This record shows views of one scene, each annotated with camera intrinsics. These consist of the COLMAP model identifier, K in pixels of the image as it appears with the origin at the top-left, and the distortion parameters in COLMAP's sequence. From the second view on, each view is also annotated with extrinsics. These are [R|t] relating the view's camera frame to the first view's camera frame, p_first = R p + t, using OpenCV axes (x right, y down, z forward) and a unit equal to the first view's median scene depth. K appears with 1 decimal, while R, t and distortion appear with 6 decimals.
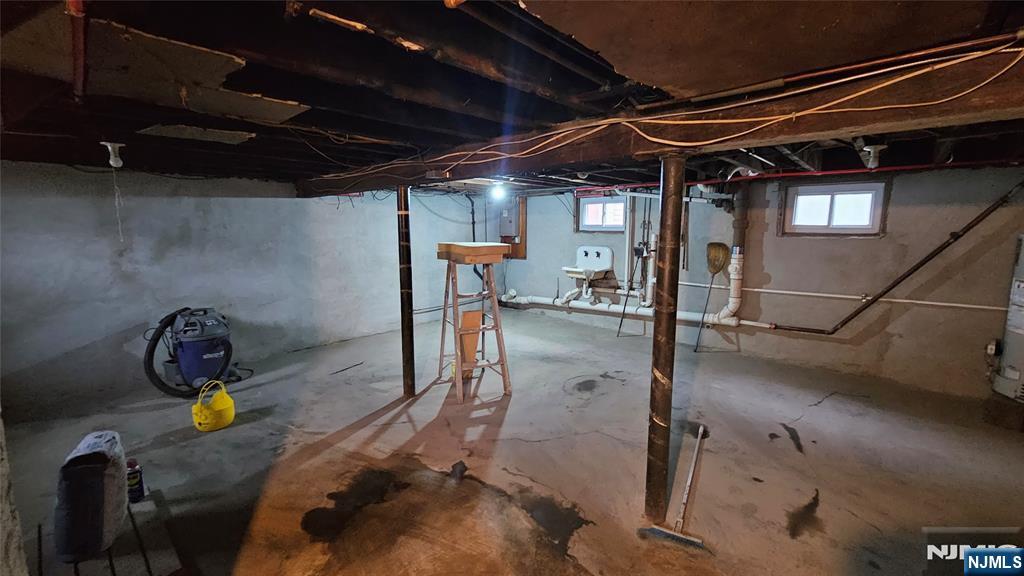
lens RADIAL K [[427.2, 0, 515.2], [0, 427.2, 283.7], [0, 0, 1]] dist [0.000352, -0.000009]
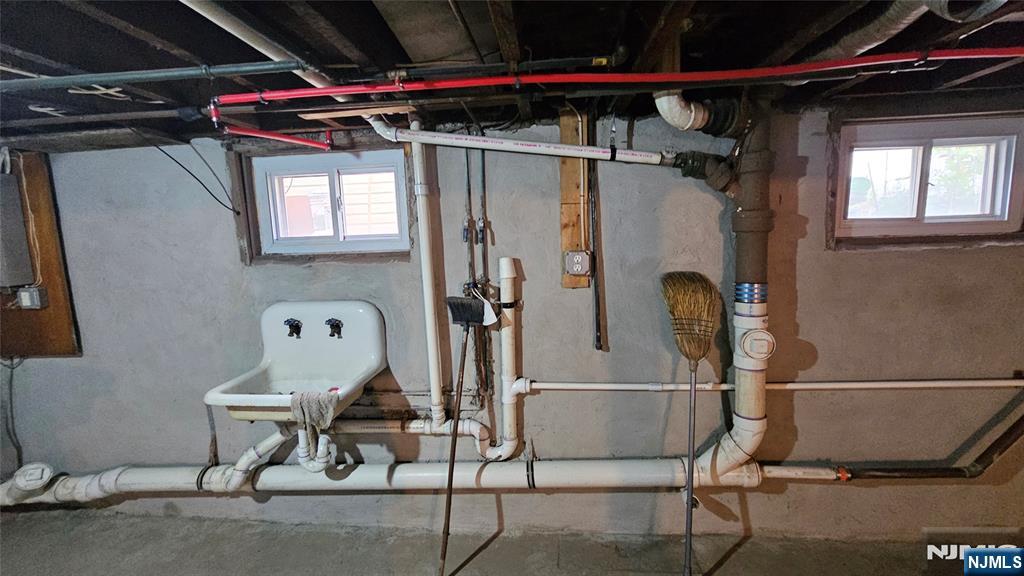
lens RADIAL K [[427.2, 0, 515.2], [0, 427.2, 283.7], [0, 0, 1]] dist [0.000352, -0.000009]
pose [[0.784732, -0.108913, 0.610192, 0.109675], [0.118152, 0.992675, 0.025234, -0.096957], [-0.608471, 0.052293, 0.791852, 0.680500]]
